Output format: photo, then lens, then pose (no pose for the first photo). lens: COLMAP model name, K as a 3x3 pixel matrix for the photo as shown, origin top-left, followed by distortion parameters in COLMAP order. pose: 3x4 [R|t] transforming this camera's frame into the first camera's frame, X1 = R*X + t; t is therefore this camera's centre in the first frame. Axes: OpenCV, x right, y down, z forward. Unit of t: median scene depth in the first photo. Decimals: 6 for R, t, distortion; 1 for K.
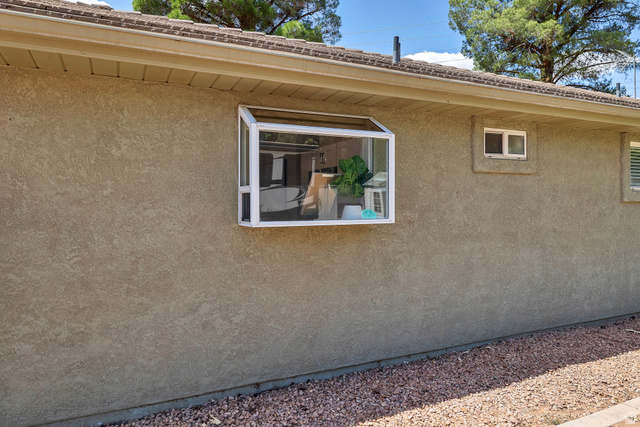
lens RADIAL K [[429.0, 0, 319.9], [0, 429.0, 211.0], [0, 0, 1]] dist [0.003988, -0.002255]
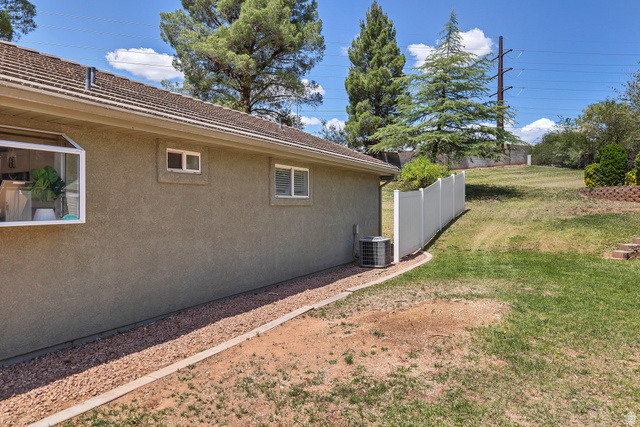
lens RADIAL K [[429.0, 0, 321.4], [0, 429.0, 205.1], [0, 0, 1]] dist [0.003988, -0.002255]
pose [[0.805954, 0.000245, 0.591979, -0.007805], [0.012965, 0.999753, -0.018066, 0.006737], [-0.591837, 0.022235, 0.805751, -0.324038]]
